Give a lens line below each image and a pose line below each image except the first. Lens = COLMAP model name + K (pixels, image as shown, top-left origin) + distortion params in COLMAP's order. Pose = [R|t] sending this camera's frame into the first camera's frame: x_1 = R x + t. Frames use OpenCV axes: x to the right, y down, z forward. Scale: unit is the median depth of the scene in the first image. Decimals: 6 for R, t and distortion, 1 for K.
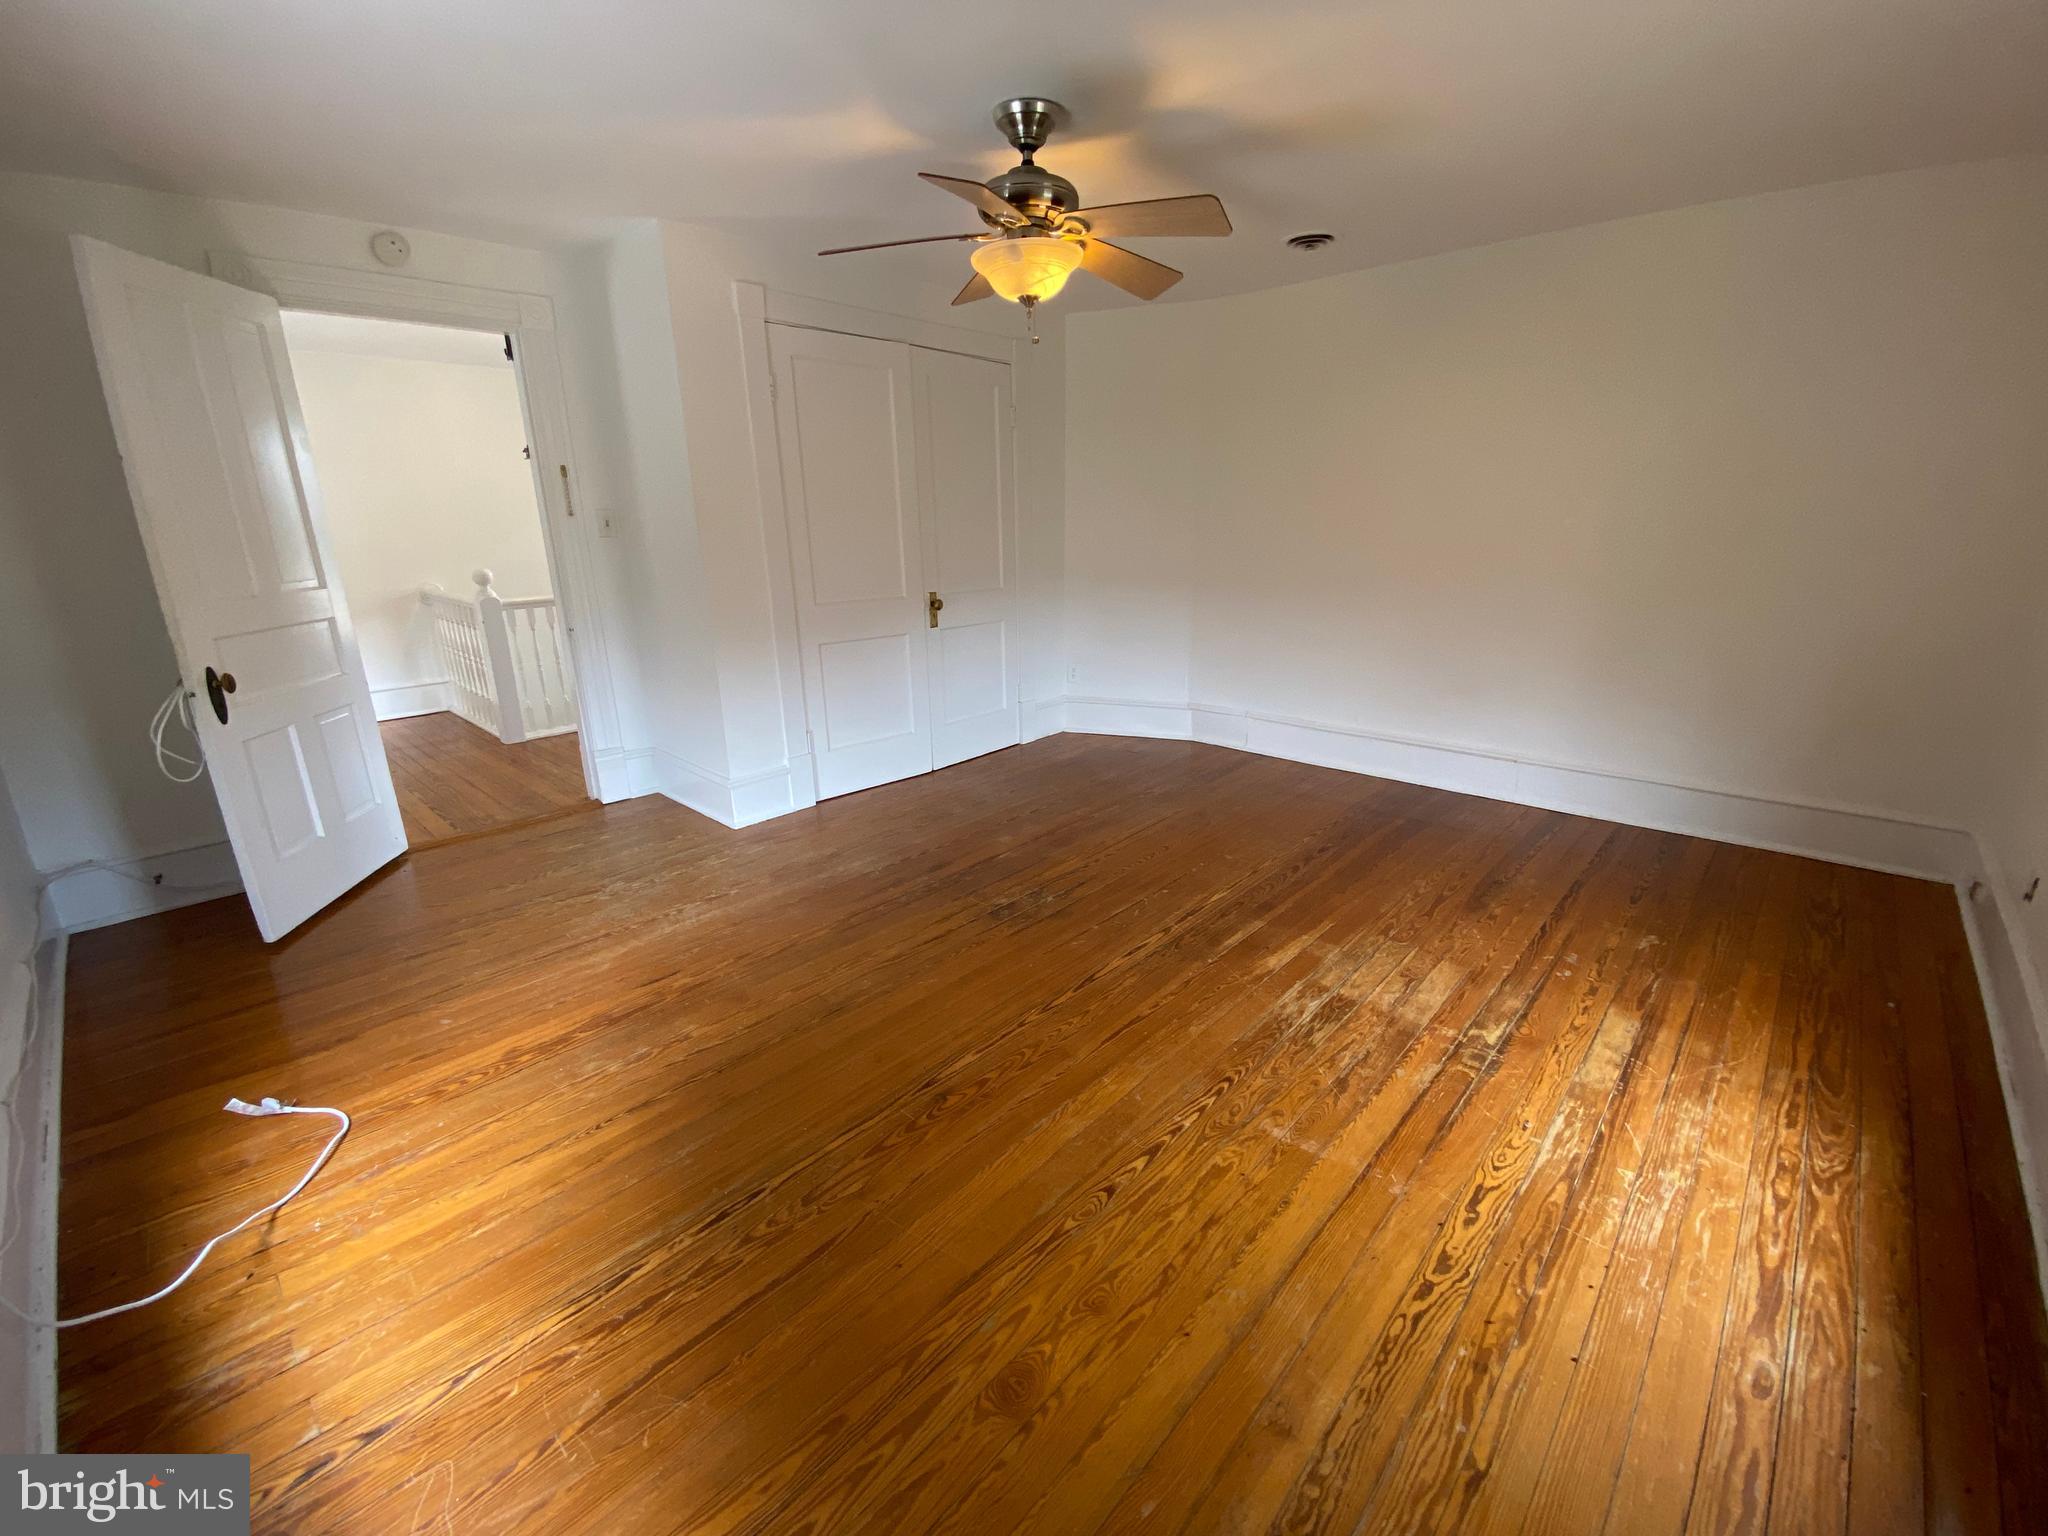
lens RADIAL K [[837.8, 0, 1026.0], [0, 837.8, 769.4], [0, 0, 1]] dist [0.023589, -0.021373]
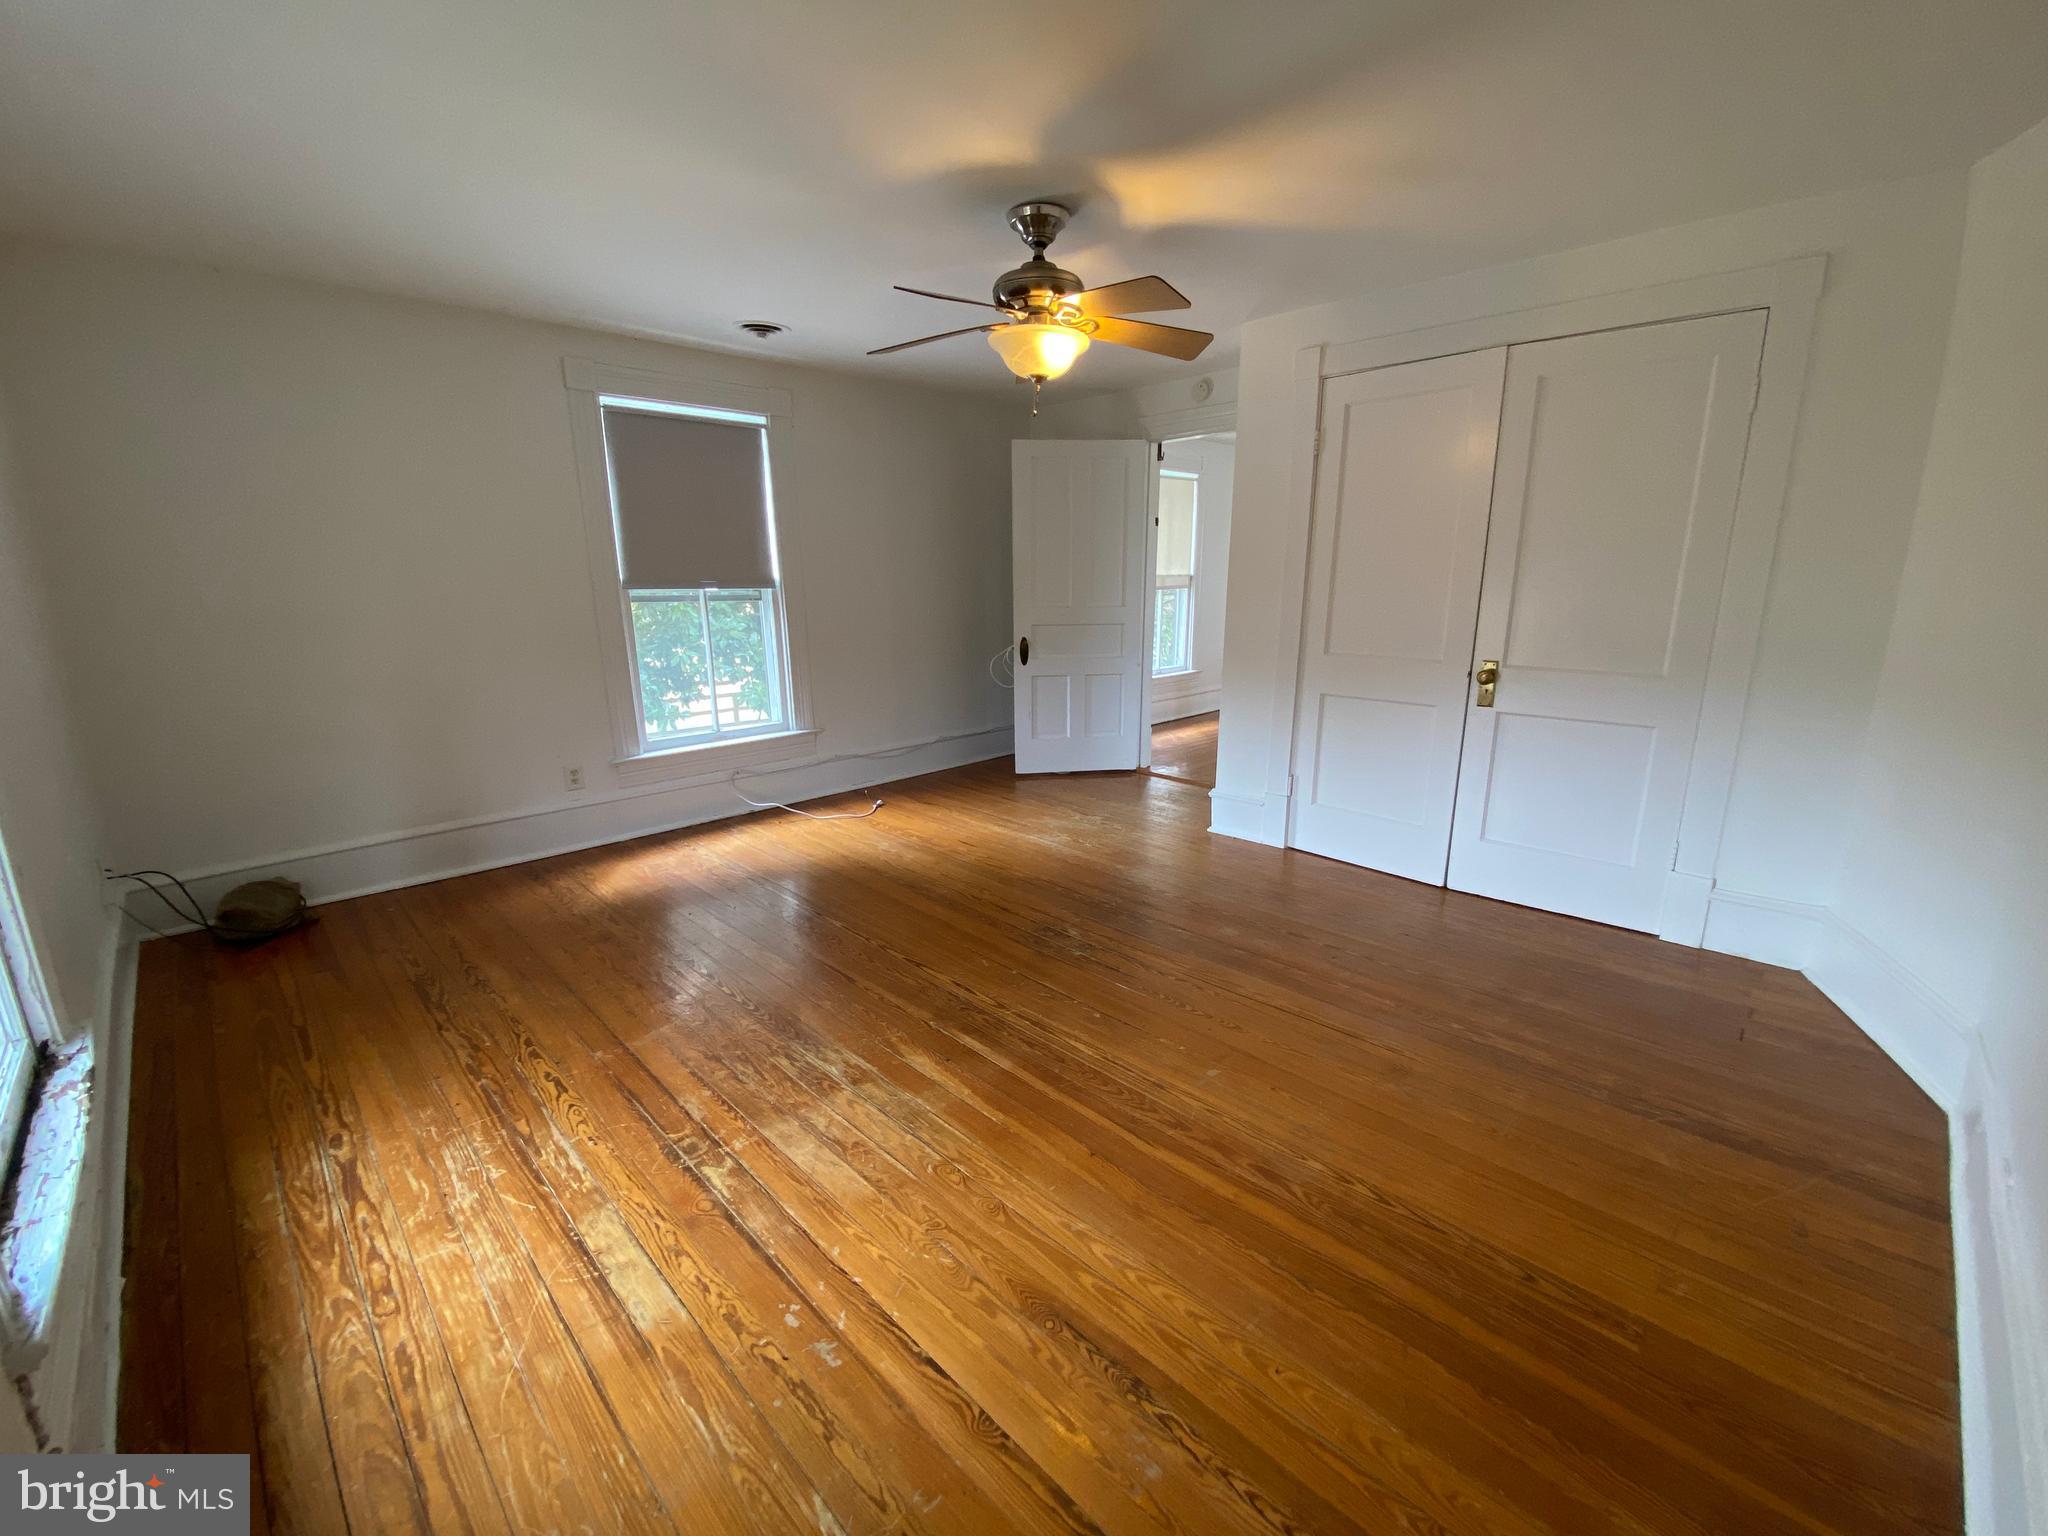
lens RADIAL K [[837.8, 0, 1026.0], [0, 837.8, 769.4], [0, 0, 1]] dist [0.023589, -0.021373]
pose [[-0.039615, 0.244234, -0.968907, 1.480467], [-0.280506, 0.927957, 0.245380, -0.428176], [0.959034, 0.281505, 0.031748, 1.350323]]
